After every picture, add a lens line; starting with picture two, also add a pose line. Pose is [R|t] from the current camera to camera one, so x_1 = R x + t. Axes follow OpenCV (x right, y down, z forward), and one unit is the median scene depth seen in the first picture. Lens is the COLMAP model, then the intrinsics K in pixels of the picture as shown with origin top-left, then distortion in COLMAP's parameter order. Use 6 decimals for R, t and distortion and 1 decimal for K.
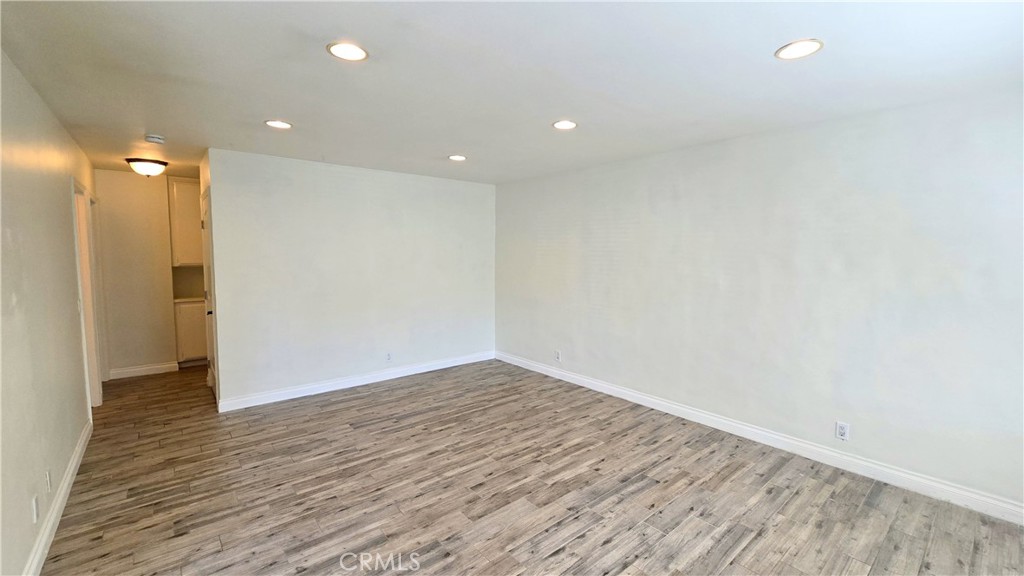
lens RADIAL K [[425.7, 0, 516.2], [0, 425.7, 283.6], [0, 0, 1]] dist [-0.006629, 0.001663]
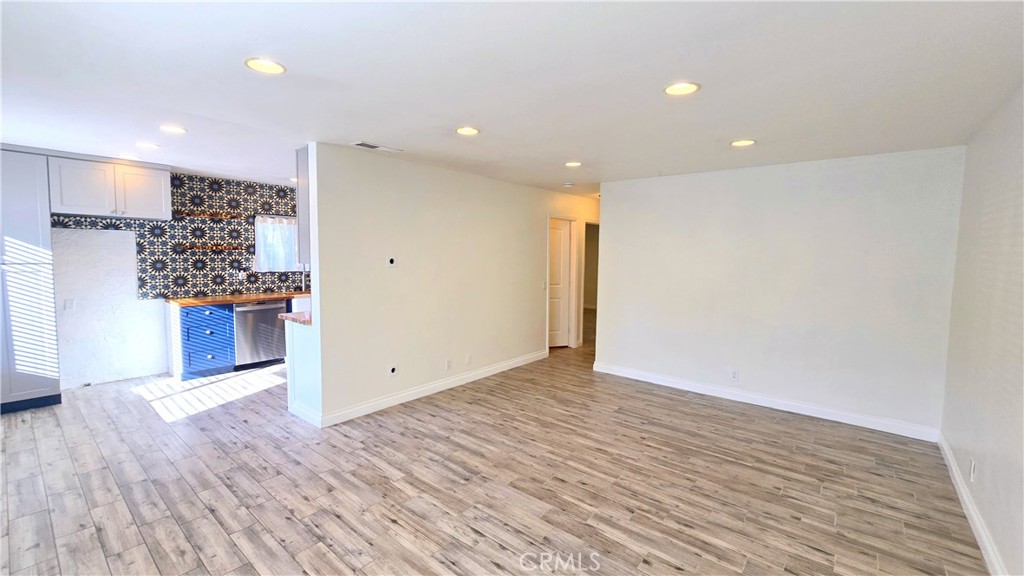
lens RADIAL K [[425.7, 0, 510.3], [0, 425.7, 289.0], [0, 0, 1]] dist [-0.006629, 0.001663]
pose [[0.166251, 0.085401, -0.982378, 0.717320], [-0.084055, 0.993844, 0.072173, -0.049415], [0.982494, 0.070575, 0.172406, 0.536706]]
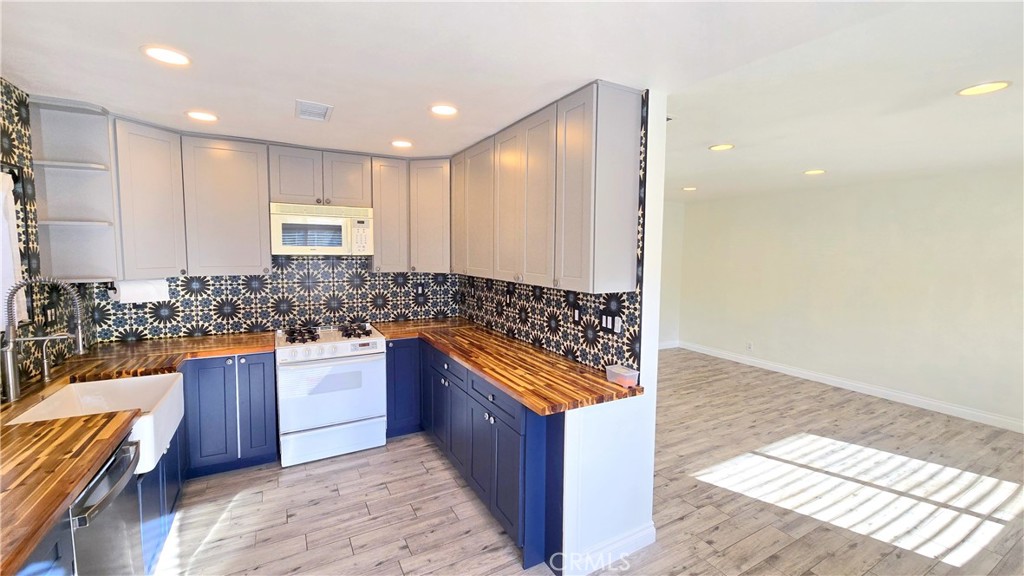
lens RADIAL K [[425.7, 0, 510.5], [0, 425.7, 283.5], [0, 0, 1]] dist [-0.006629, 0.001663]
pose [[0.981642, 0.022504, -0.189403, -0.512151], [-0.021412, 0.999740, 0.007811, -0.003671], [0.189529, -0.003612, 0.981868, -0.461187]]
